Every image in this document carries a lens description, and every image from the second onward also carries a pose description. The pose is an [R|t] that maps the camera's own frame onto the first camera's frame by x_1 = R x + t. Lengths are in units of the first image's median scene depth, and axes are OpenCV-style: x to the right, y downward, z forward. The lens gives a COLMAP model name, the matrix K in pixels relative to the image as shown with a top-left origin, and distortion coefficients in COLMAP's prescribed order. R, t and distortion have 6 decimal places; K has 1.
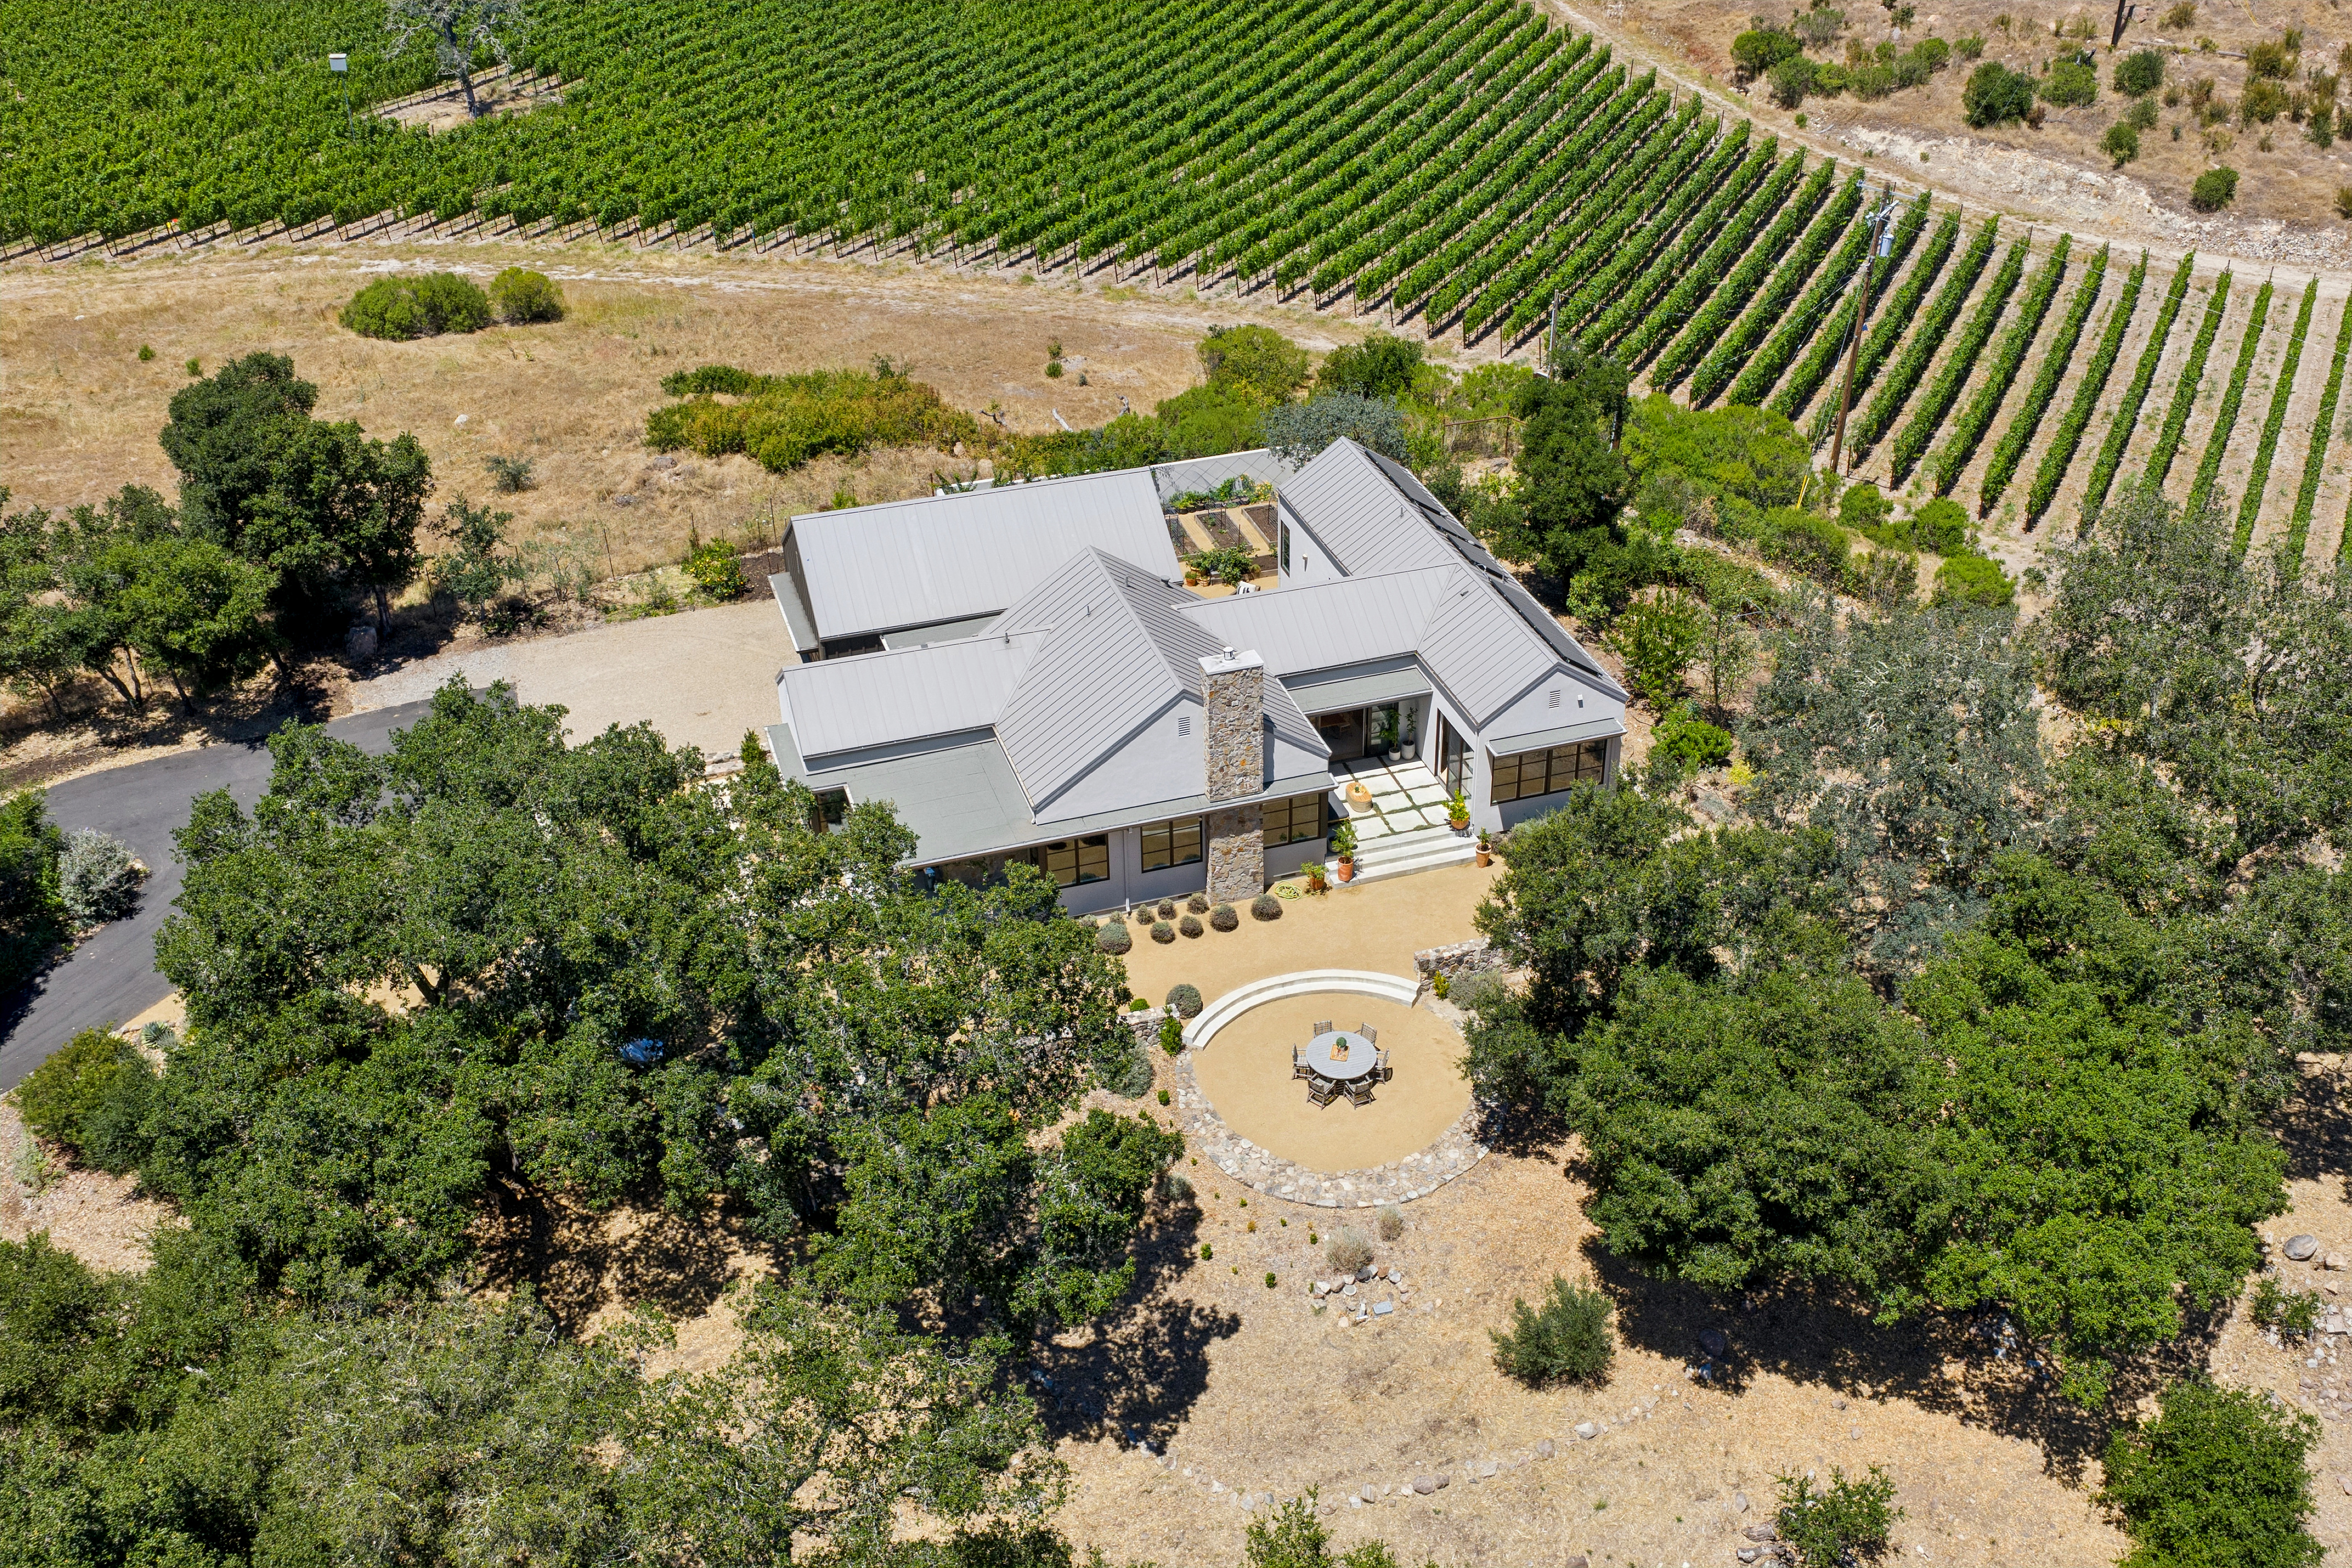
lens RADIAL K [[2247.8, 0, 1212.0], [0, 2247.8, 779.2], [0, 0, 1]] dist [0.016344, -0.013234]
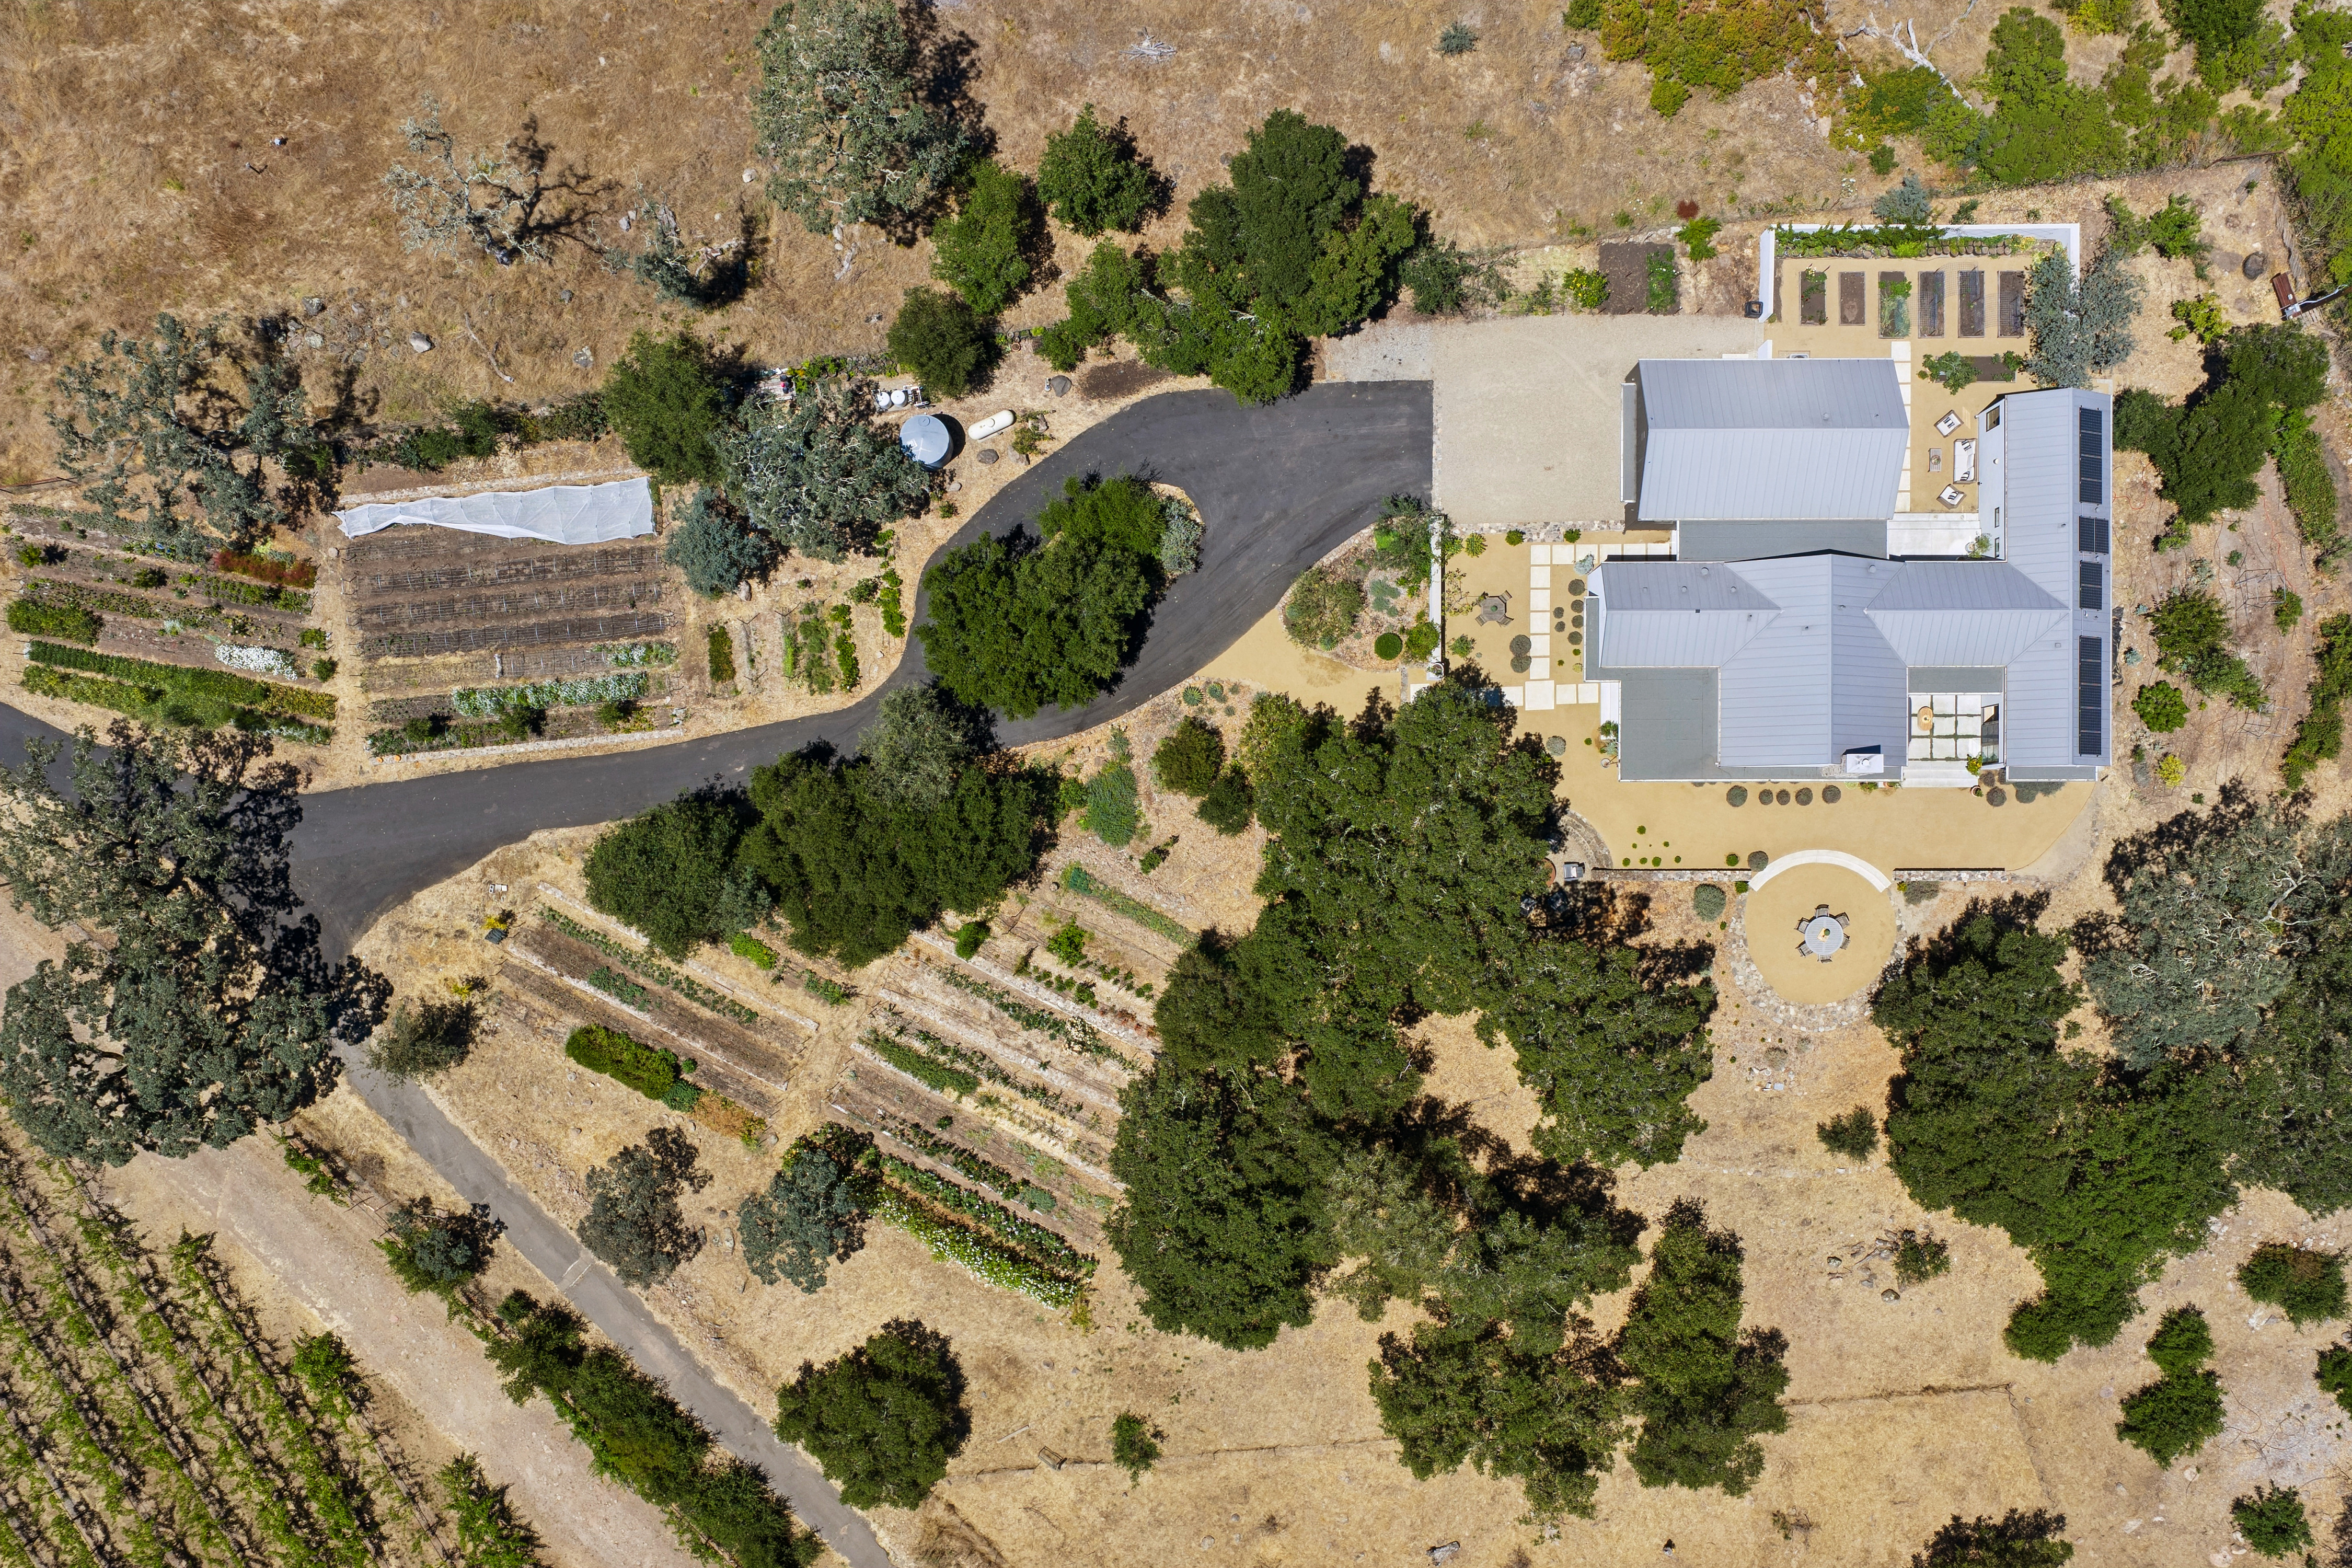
lens RADIAL K [[1913.6, 0, 1176.0], [0, 1913.6, 784.0], [0, 0, 1]] dist [0.009602, -0.013304]
pose [[0.947752, 0.318848, -0.010132, -0.392441], [-0.162351, 0.509429, 0.845059, -0.989229], [0.274607, -0.799261, 0.534578, 0.102227]]
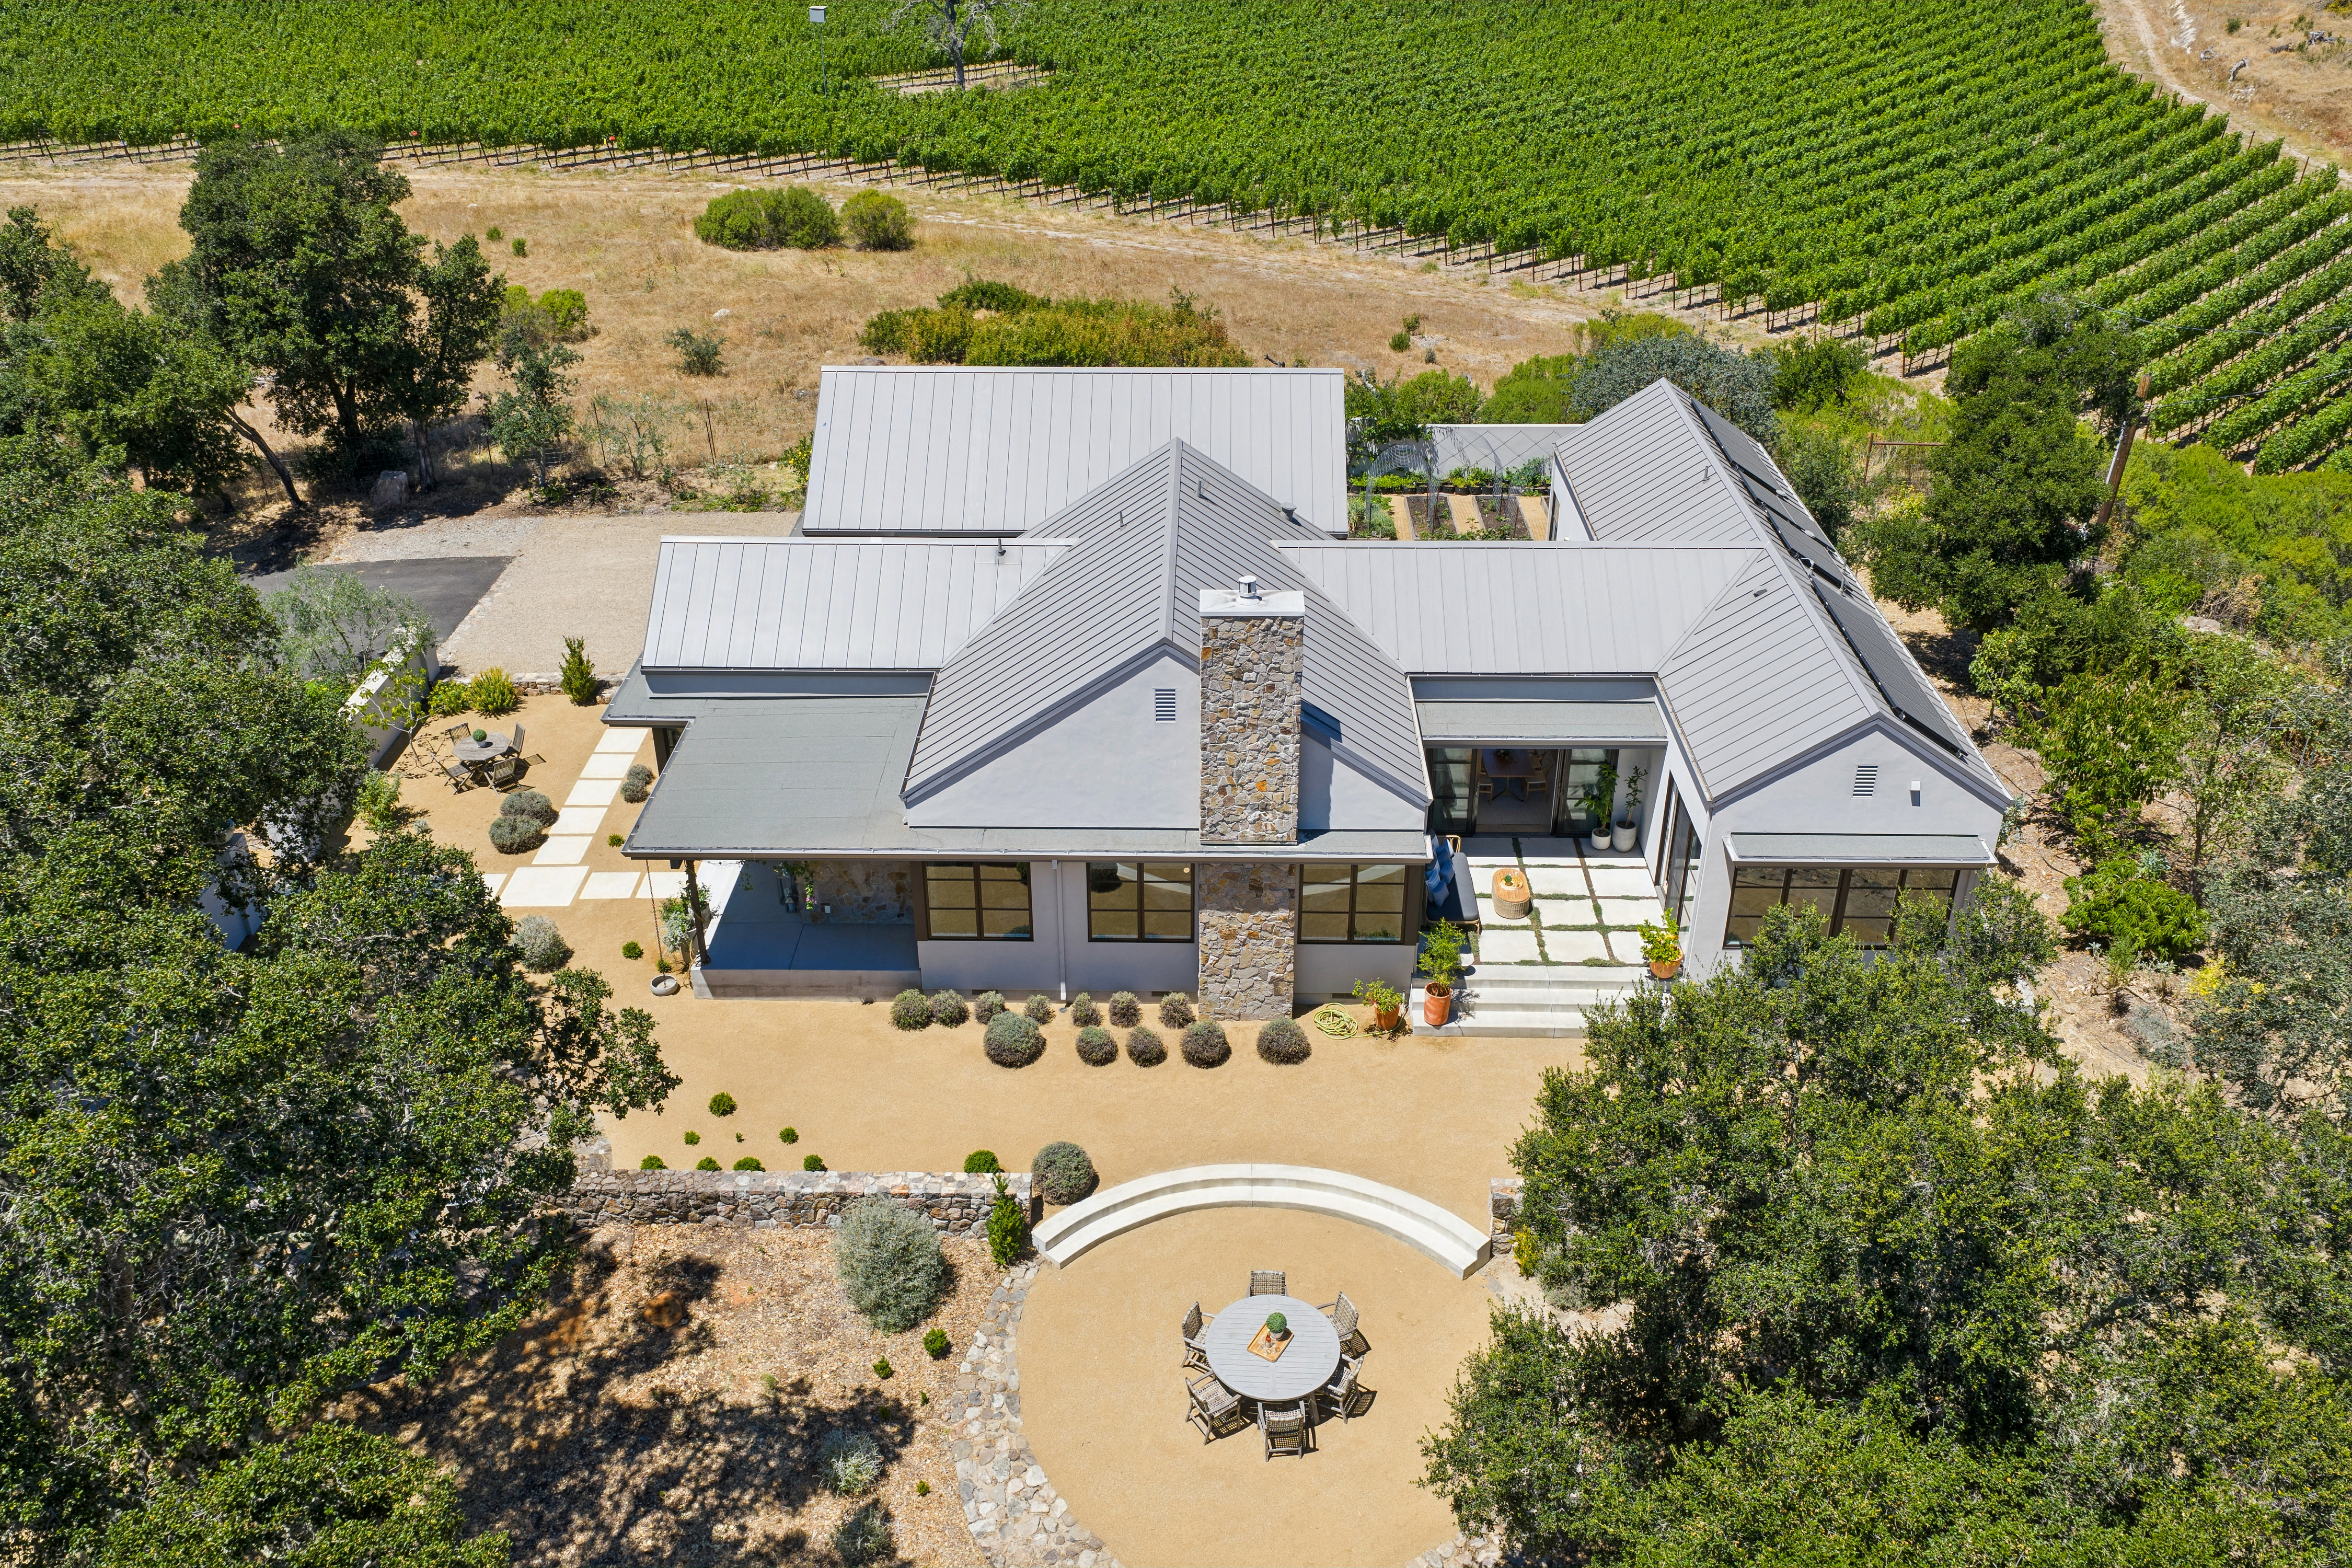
lens RADIAL K [[1913.6, 0, 1176.0], [0, 1913.6, 784.0], [0, 0, 1]] dist [0.009602, -0.013304]
pose [[0.941492, 0.170302, -0.290843, 0.121696], [-0.182630, 0.983059, -0.015566, 0.003398], [0.283265, 0.067772, 0.956644, 0.467997]]
